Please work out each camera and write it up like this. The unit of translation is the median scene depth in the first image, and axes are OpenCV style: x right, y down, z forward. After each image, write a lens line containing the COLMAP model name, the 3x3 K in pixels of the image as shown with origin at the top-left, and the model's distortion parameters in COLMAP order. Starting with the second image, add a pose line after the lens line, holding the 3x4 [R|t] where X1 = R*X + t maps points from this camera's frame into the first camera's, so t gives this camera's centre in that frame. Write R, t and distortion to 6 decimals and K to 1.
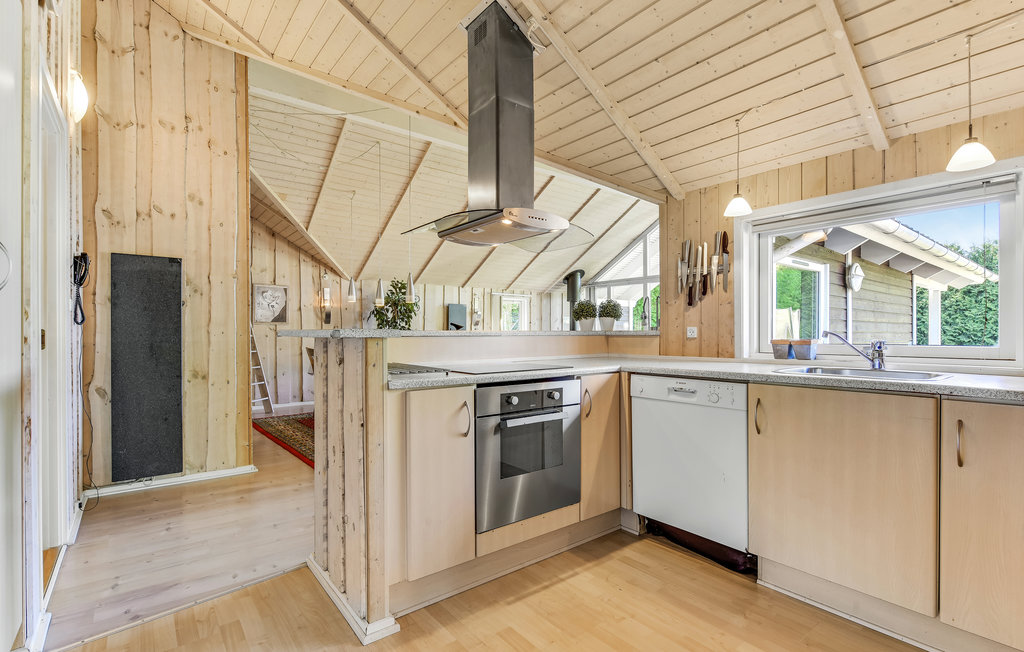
lens RADIAL K [[467.9, 0, 513.4], [0, 467.9, 329.5], [0, 0, 1]] dist [-0.002740, -0.000674]
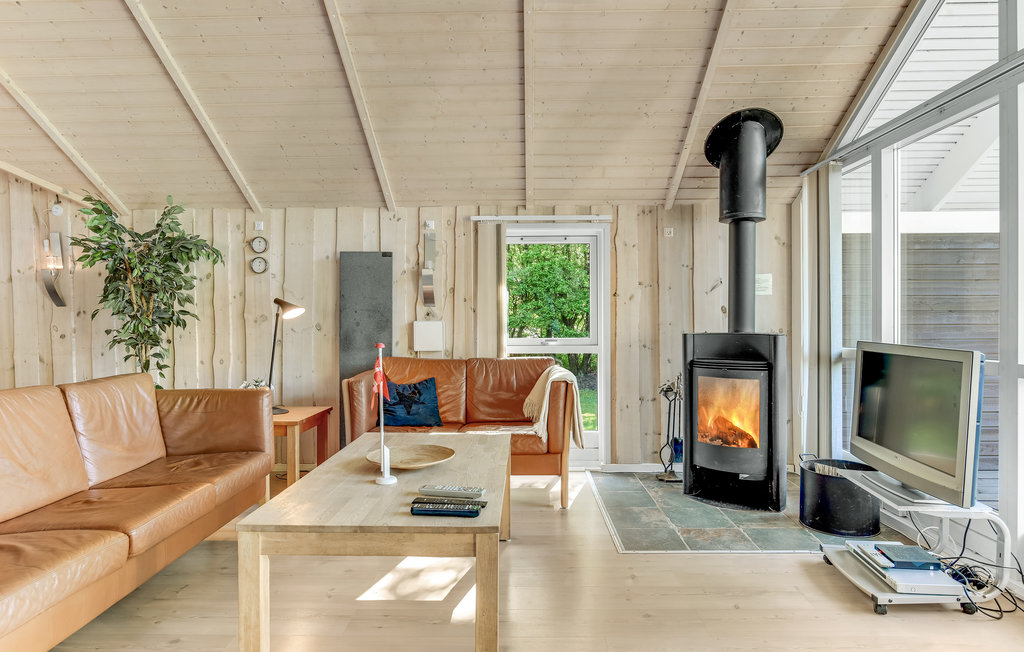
lens RADIAL K [[606.3, 0, 512.0], [0, 606.3, 326.0], [0, 0, 1]] dist [0.001655, 0.000336]
pose [[0.772528, 0.006604, -0.634946, 1.177457], [0.006310, 0.999817, 0.018077, -0.003344], [0.634949, -0.017971, 0.772345, 2.708469]]
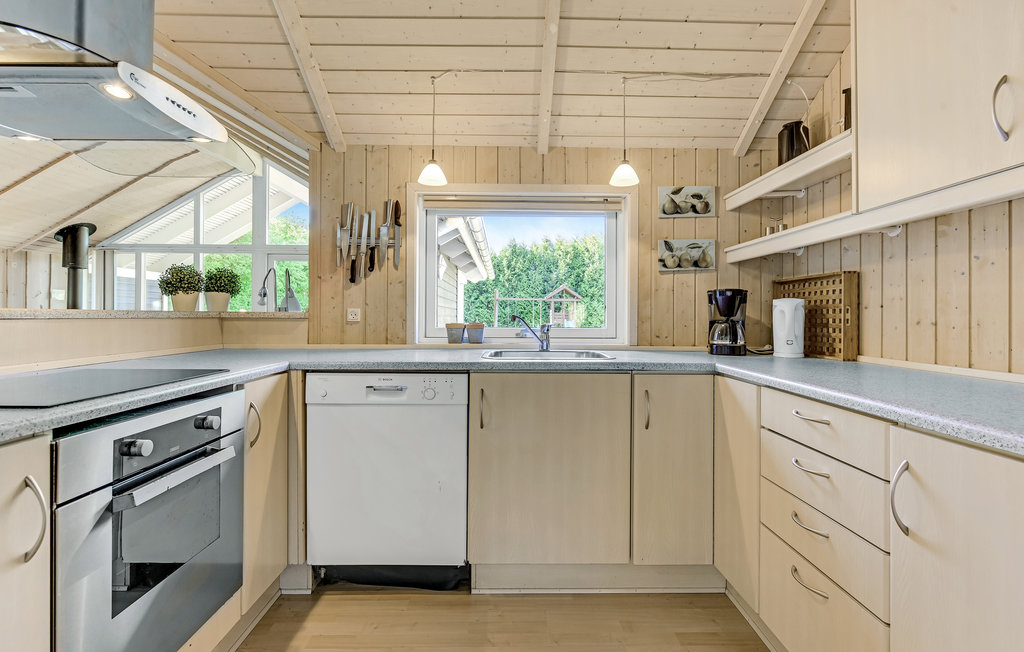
lens RADIAL K [[476.5, 0, 511.1], [0, 476.5, 311.5], [0, 0, 1]] dist [-0.003067, -0.000833]
pose [[0.612176, 0.013627, 0.790604, -0.131394], [-0.012950, 0.999890, -0.007207, 0.002689], [-0.790616, -0.005826, 0.612285, 0.301889]]
